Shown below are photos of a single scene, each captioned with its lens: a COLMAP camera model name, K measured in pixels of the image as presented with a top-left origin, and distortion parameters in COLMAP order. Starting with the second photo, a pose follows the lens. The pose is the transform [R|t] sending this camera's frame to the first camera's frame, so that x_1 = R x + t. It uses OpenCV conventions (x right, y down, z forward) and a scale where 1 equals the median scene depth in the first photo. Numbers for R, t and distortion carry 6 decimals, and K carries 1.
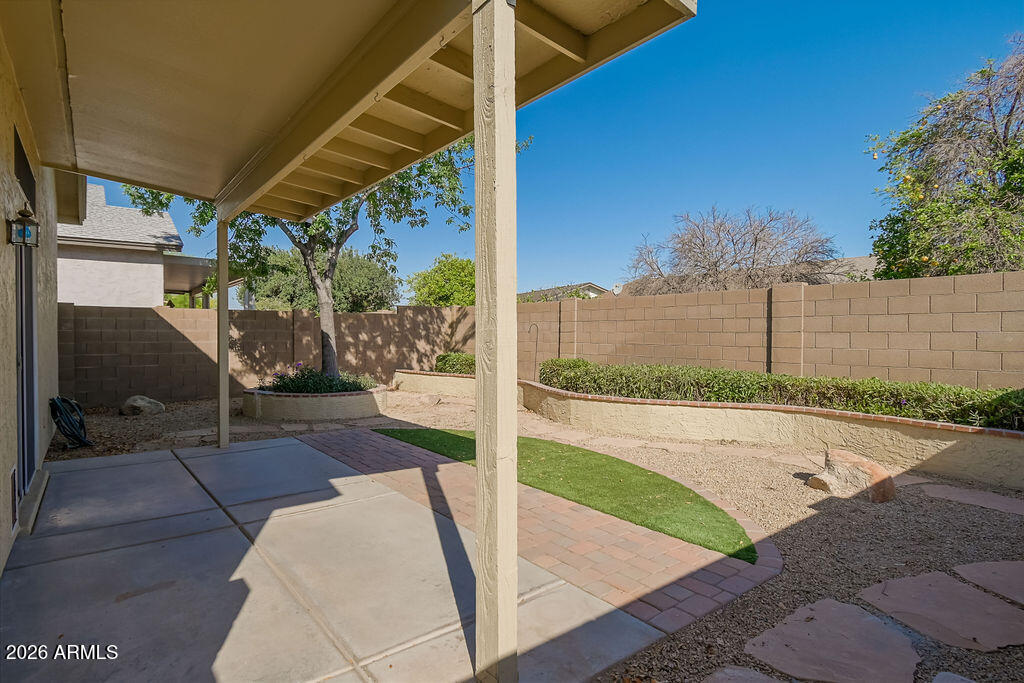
lens RADIAL K [[537.4, 0, 508.6], [0, 537.4, 342.3], [0, 0, 1]] dist [0.010513, -0.001858]
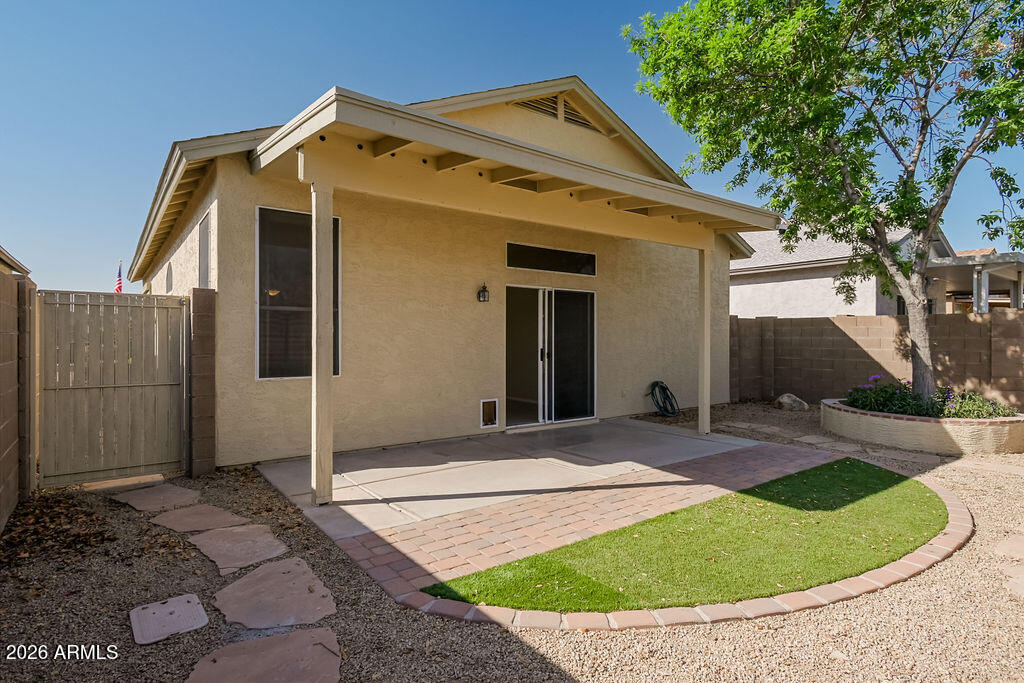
lens RADIAL K [[537.4, 0, 508.7], [0, 537.4, 338.6], [0, 0, 1]] dist [0.010513, -0.001858]
pose [[-0.028820, 0.000302, -0.999585, 0.550484], [-0.021123, 0.999776, 0.000911, -0.010102], [0.999361, 0.021140, -0.028807, 0.469790]]
